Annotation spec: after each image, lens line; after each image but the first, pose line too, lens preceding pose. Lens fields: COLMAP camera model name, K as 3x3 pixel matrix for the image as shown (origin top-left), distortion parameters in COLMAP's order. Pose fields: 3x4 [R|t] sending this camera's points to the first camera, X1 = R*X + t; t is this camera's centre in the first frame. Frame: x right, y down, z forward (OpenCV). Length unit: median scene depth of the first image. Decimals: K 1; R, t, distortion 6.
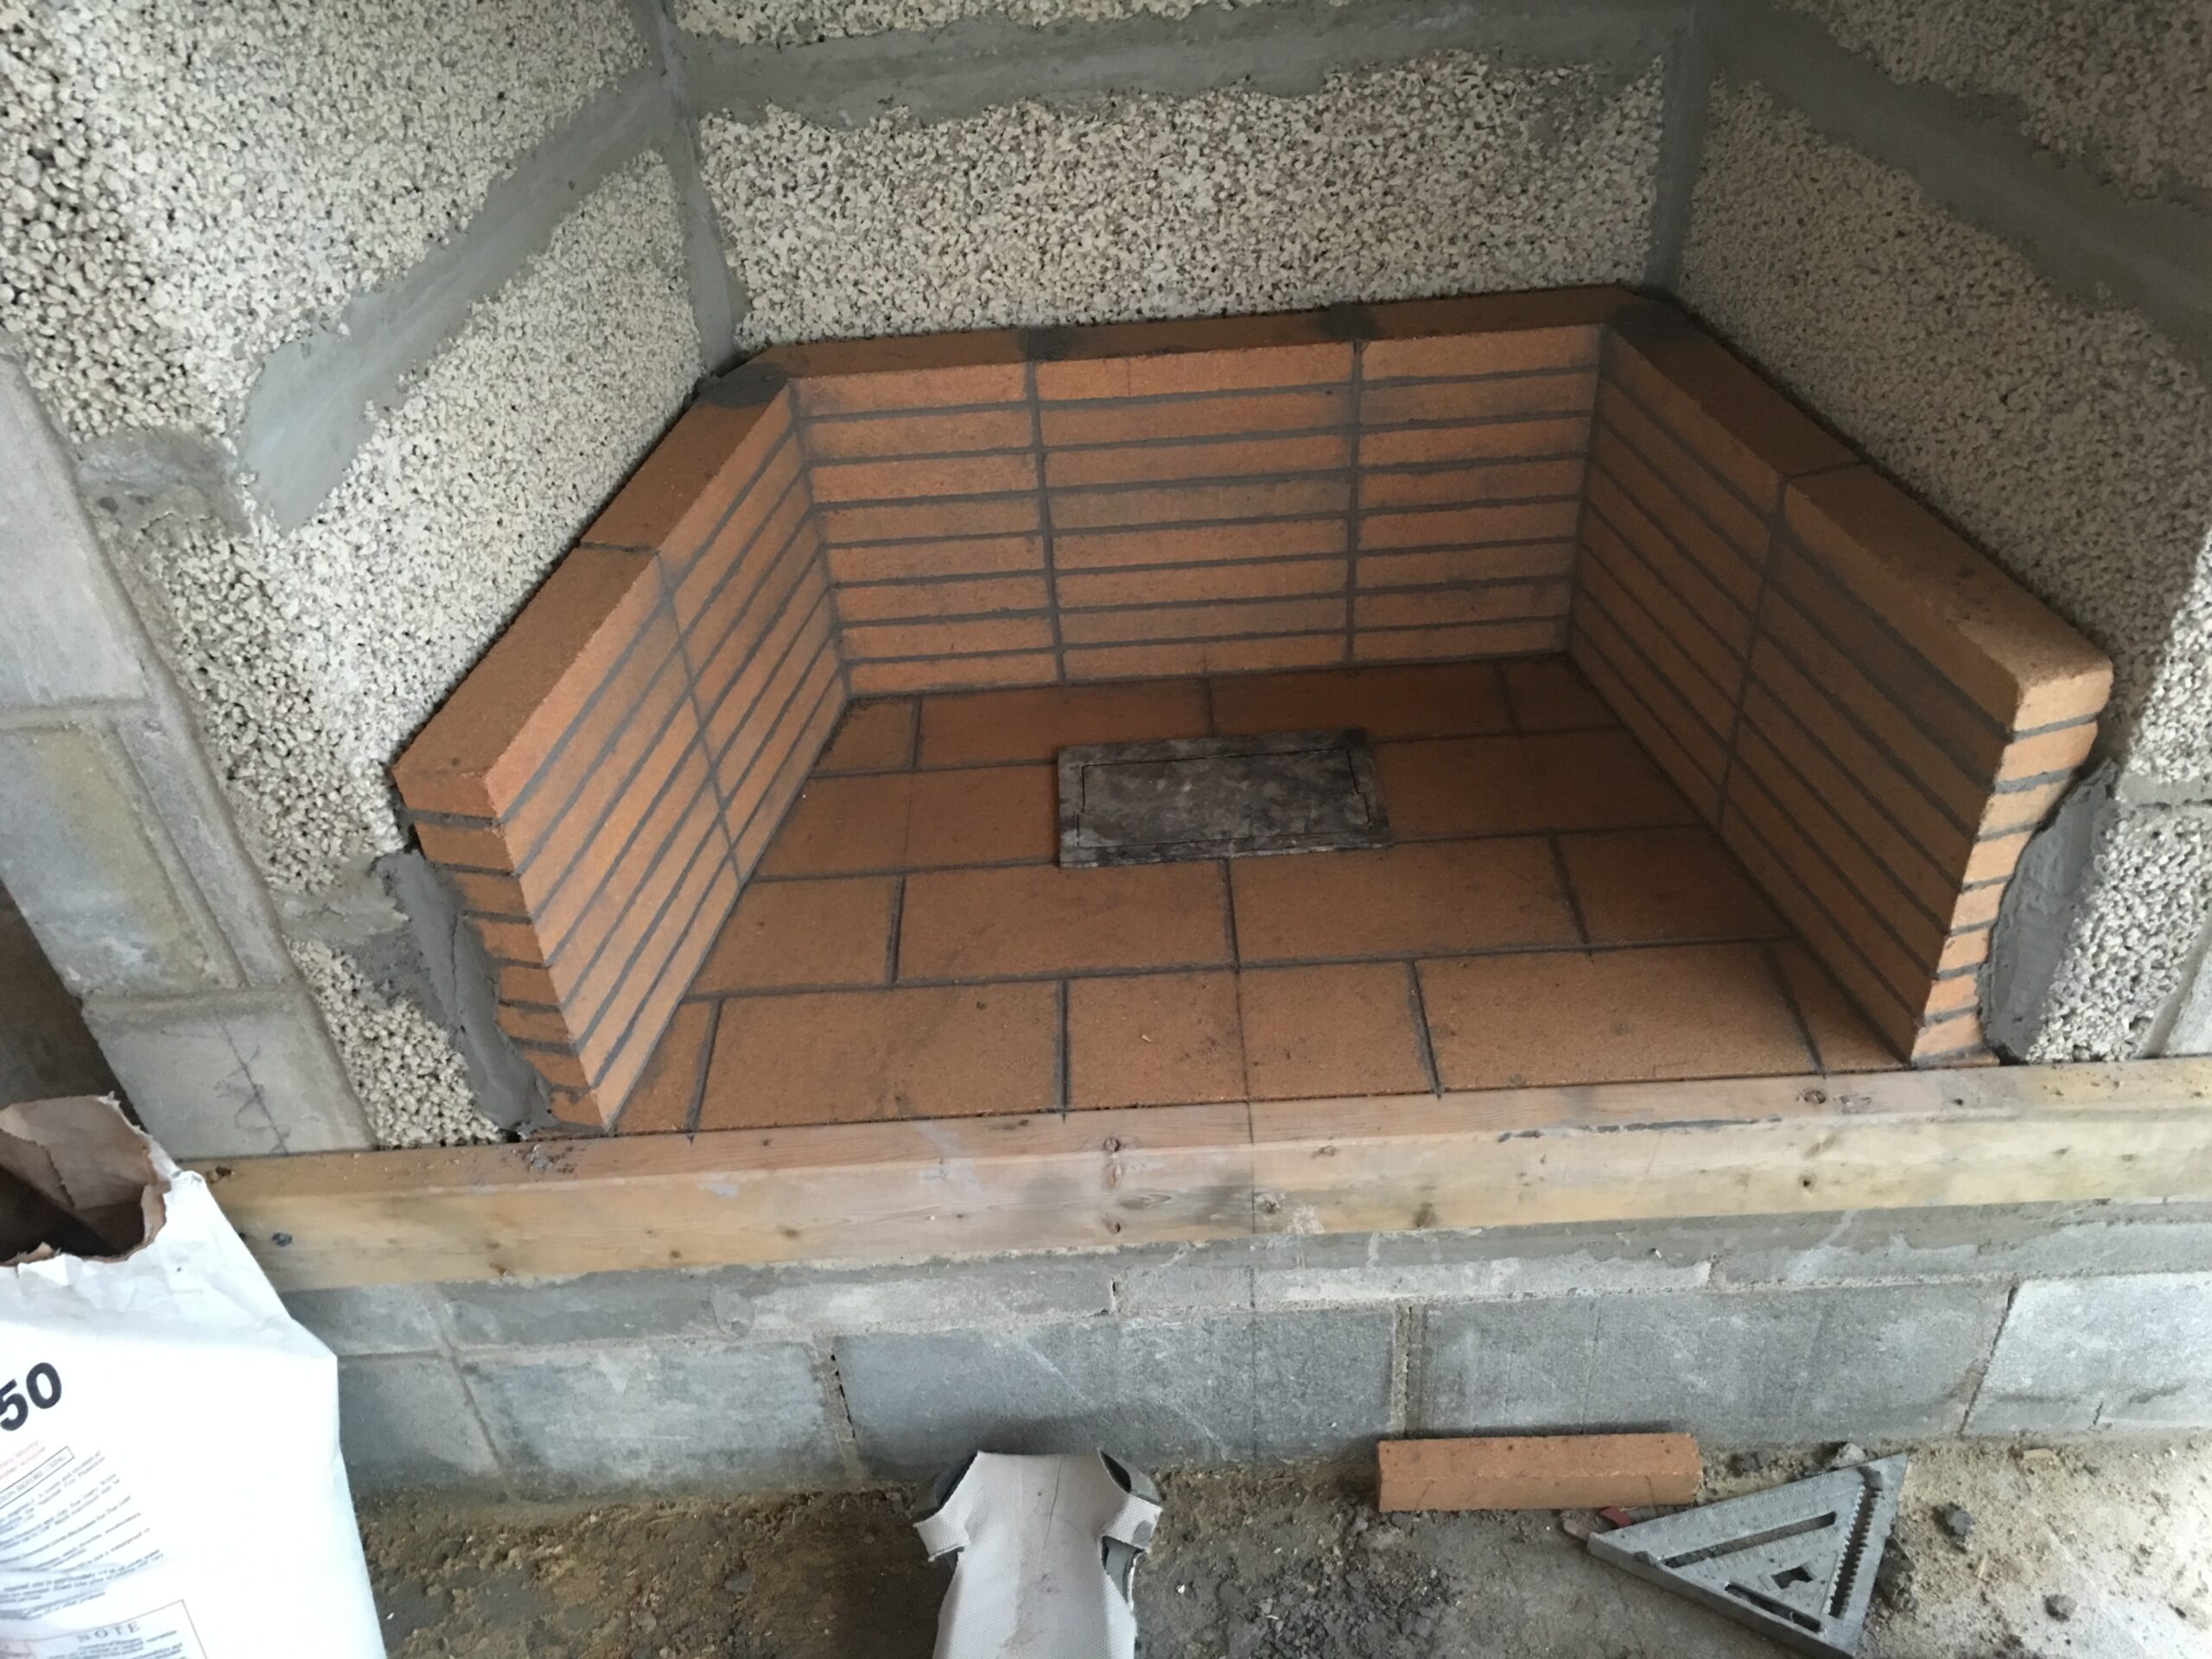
lens RADIAL K [[1862.6, 0, 1084.1], [0, 1862.6, 800.7], [0, 0, 1]] dist [0.082461, -0.098952]
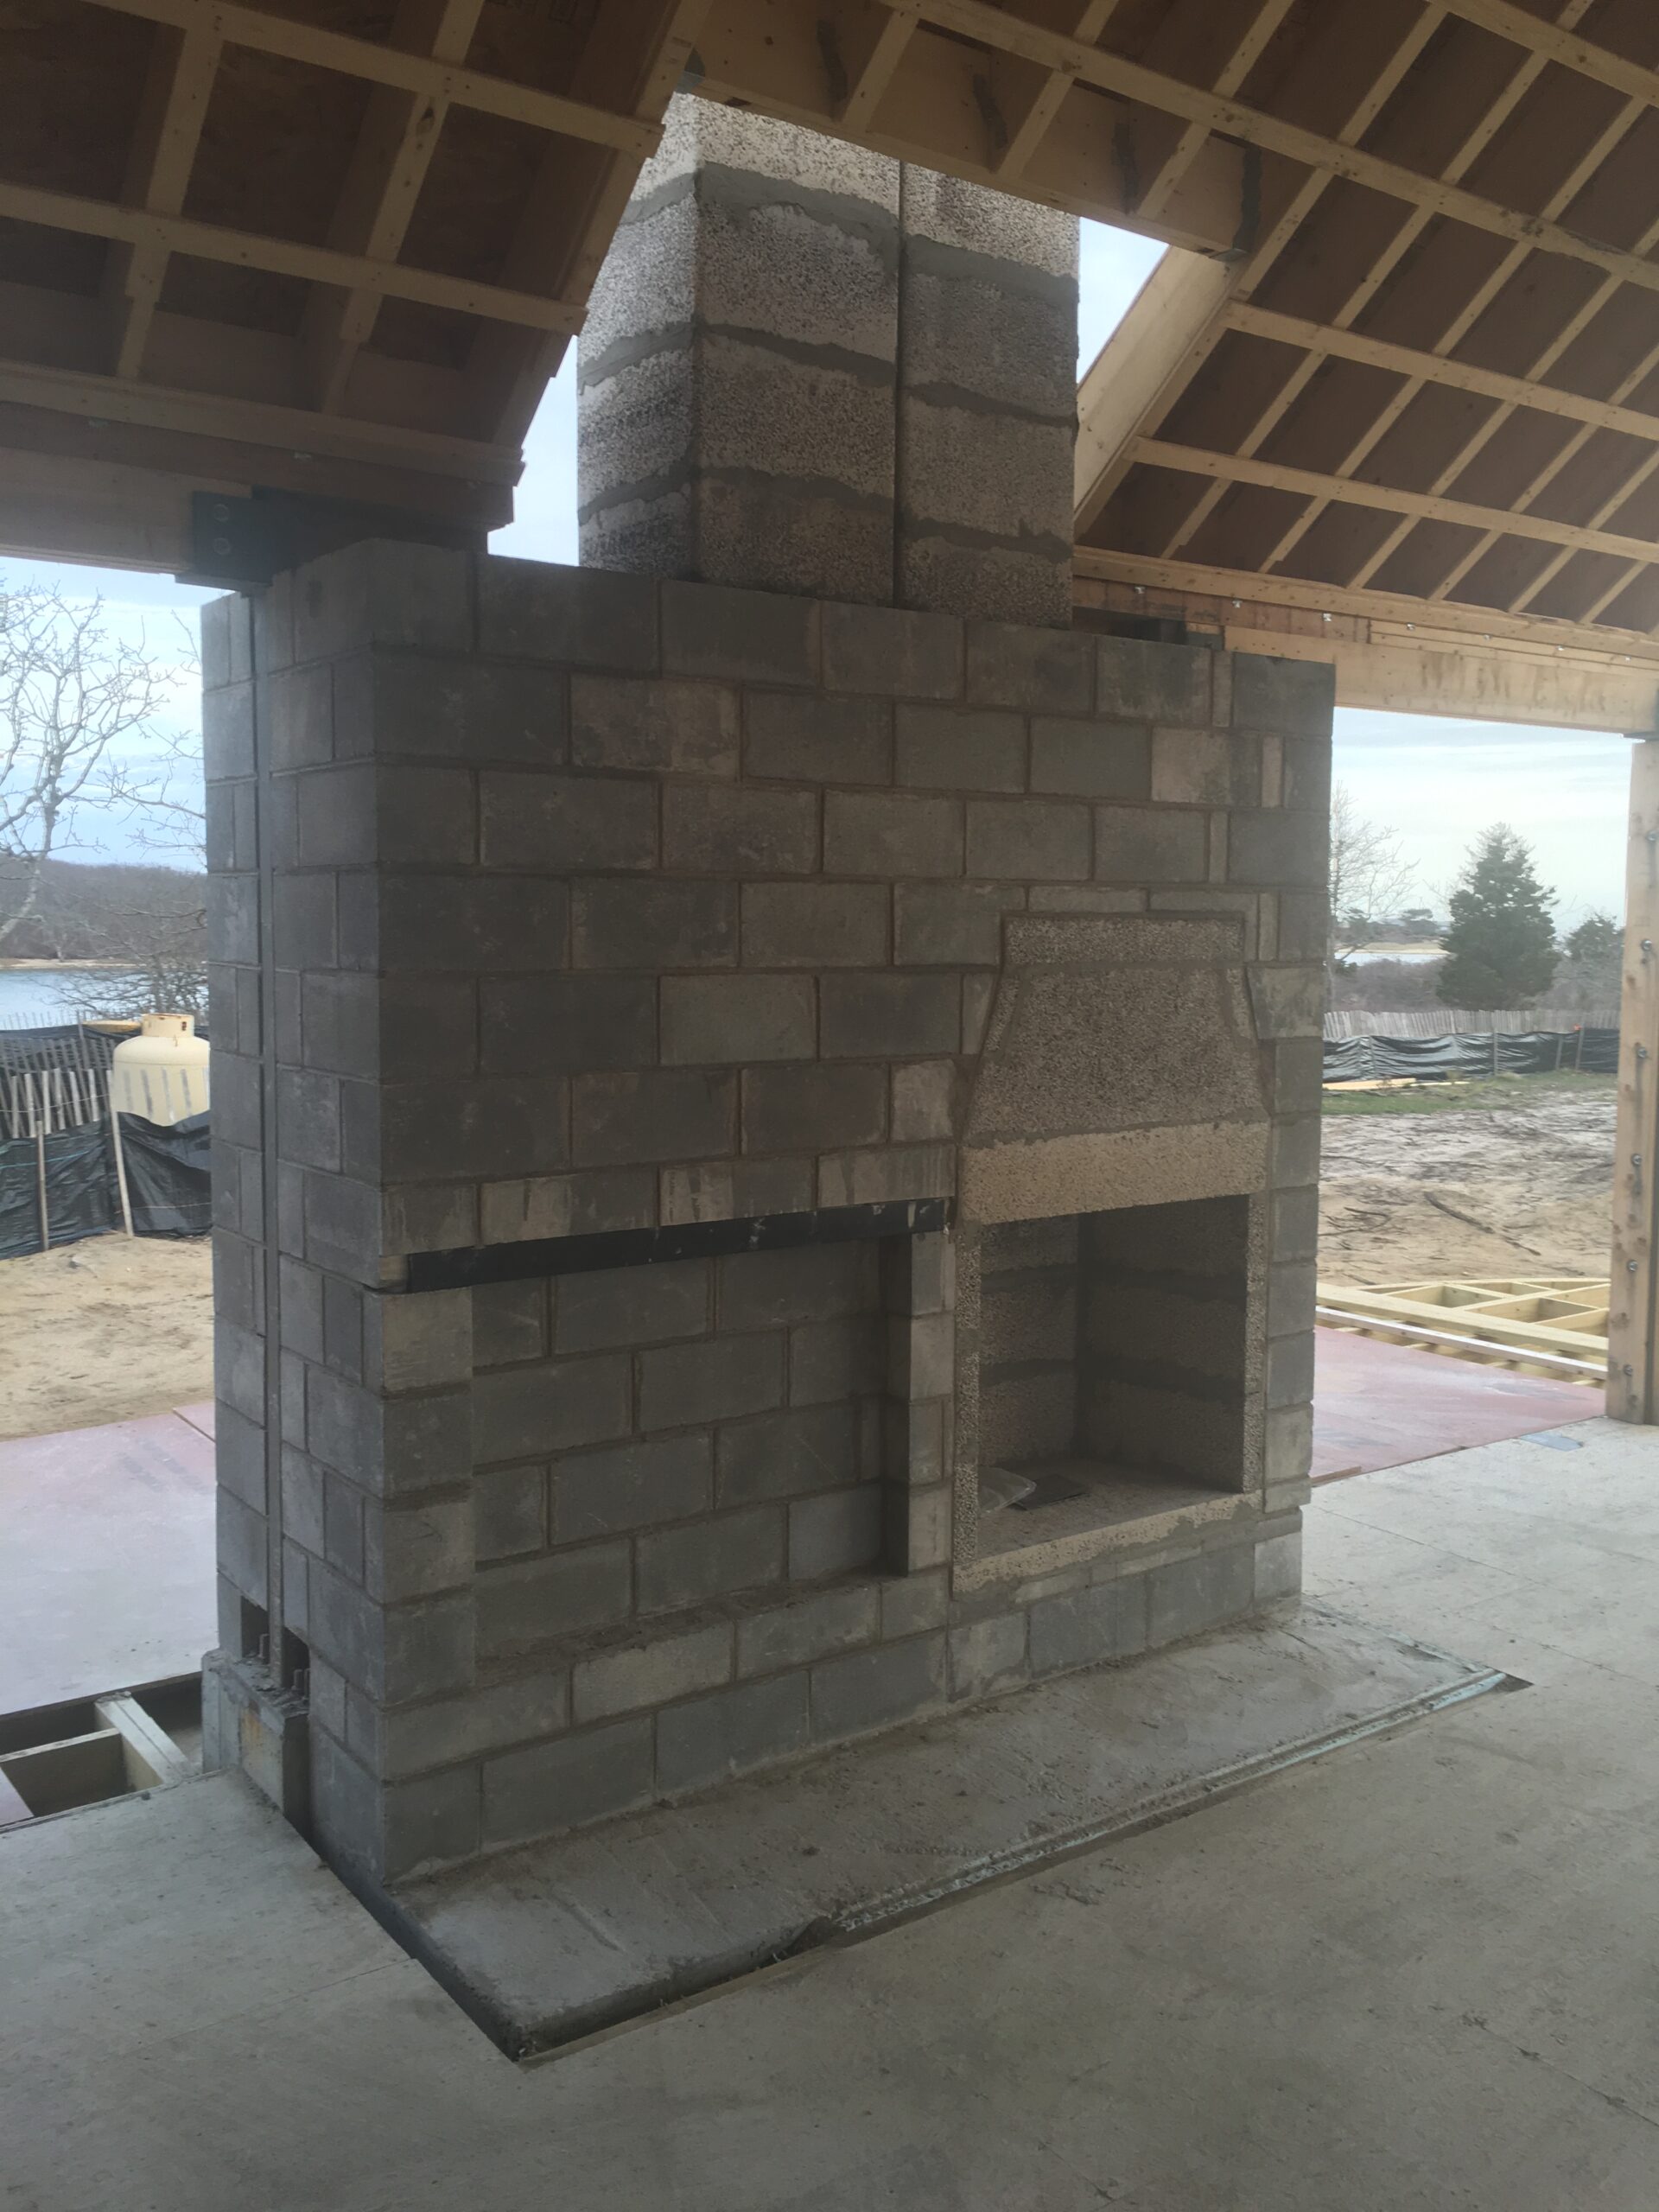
lens RADIAL K [[1862.6, 0, 827.8], [0, 1862.6, 1104.1], [0, 0, 1]] dist [0.082461, -0.098952]
pose [[0.812434, 0.017310, 0.582796, -2.854814], [0.317368, 0.825378, -0.466935, 1.170689], [-0.489110, 0.564314, 0.665072, -1.921970]]
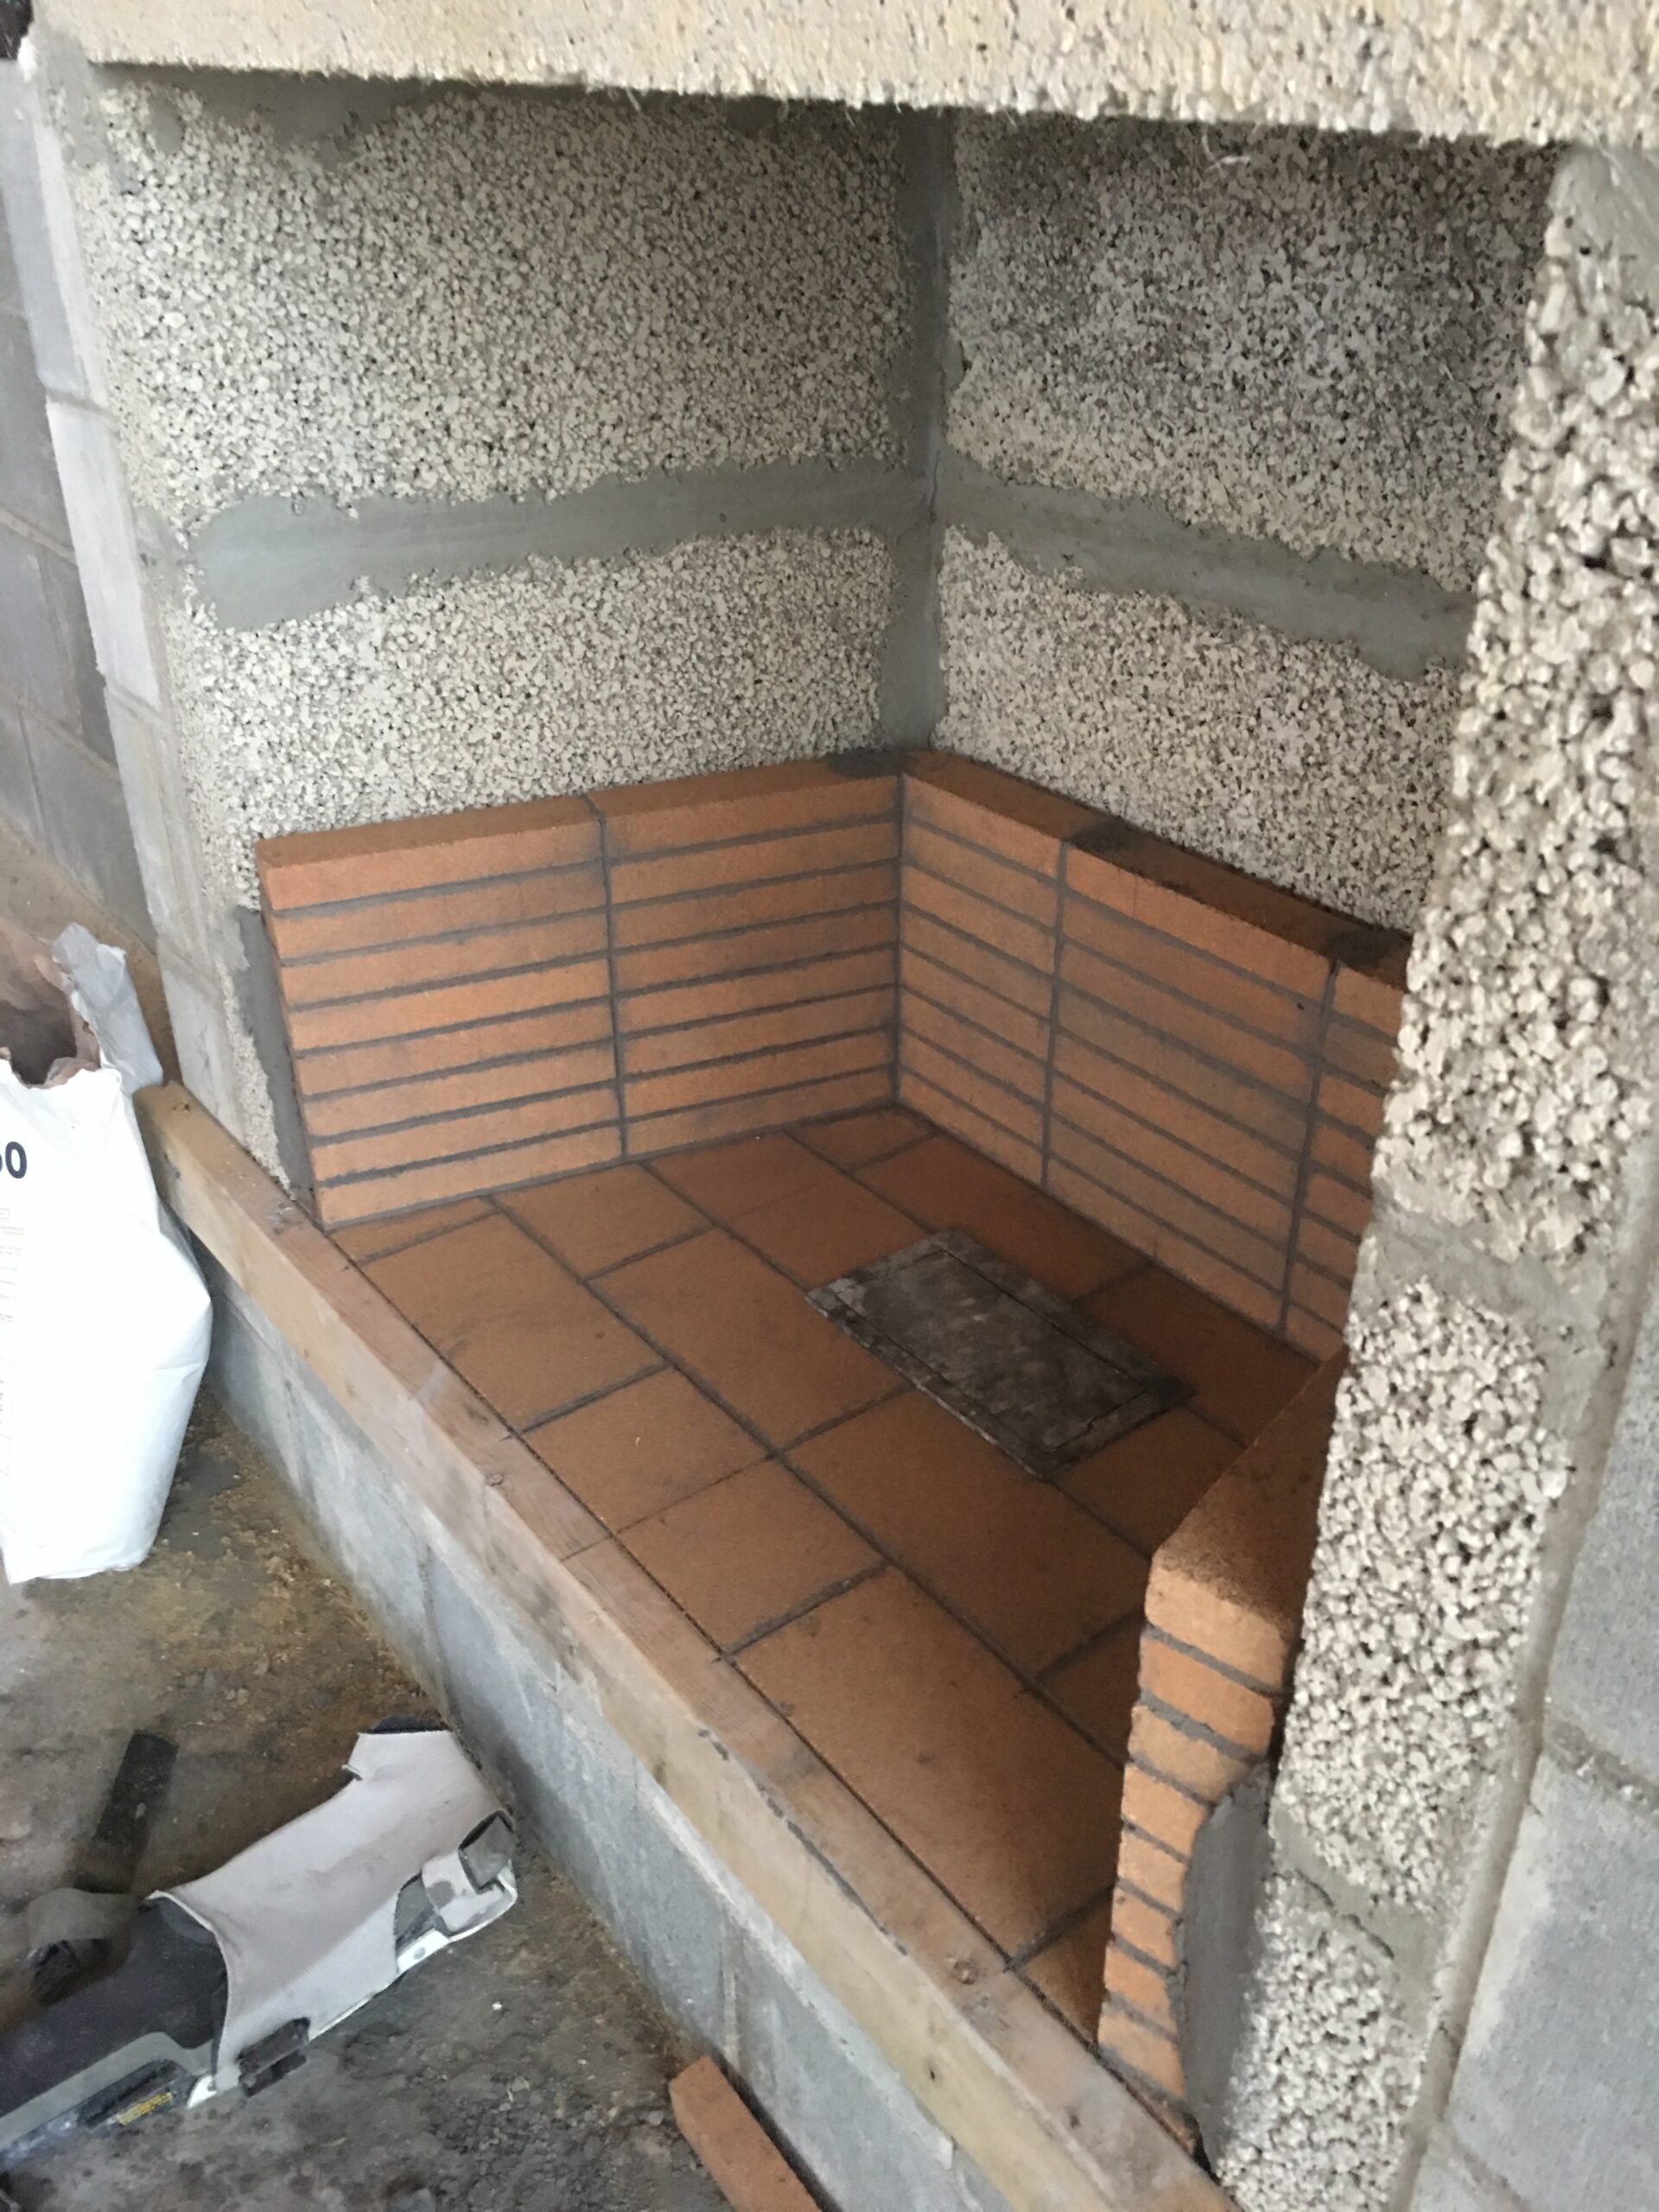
lens RADIAL K [[1862.6, 0, 869.9], [0, 1862.6, 1101.8], [0, 0, 1]] dist [0.082461, -0.098952]
pose [[0.605129, 0.454095, -0.653924, 0.688268], [-0.535887, 0.839769, 0.087249, -0.176528], [0.588765, 0.297633, 0.751512, 0.303368]]
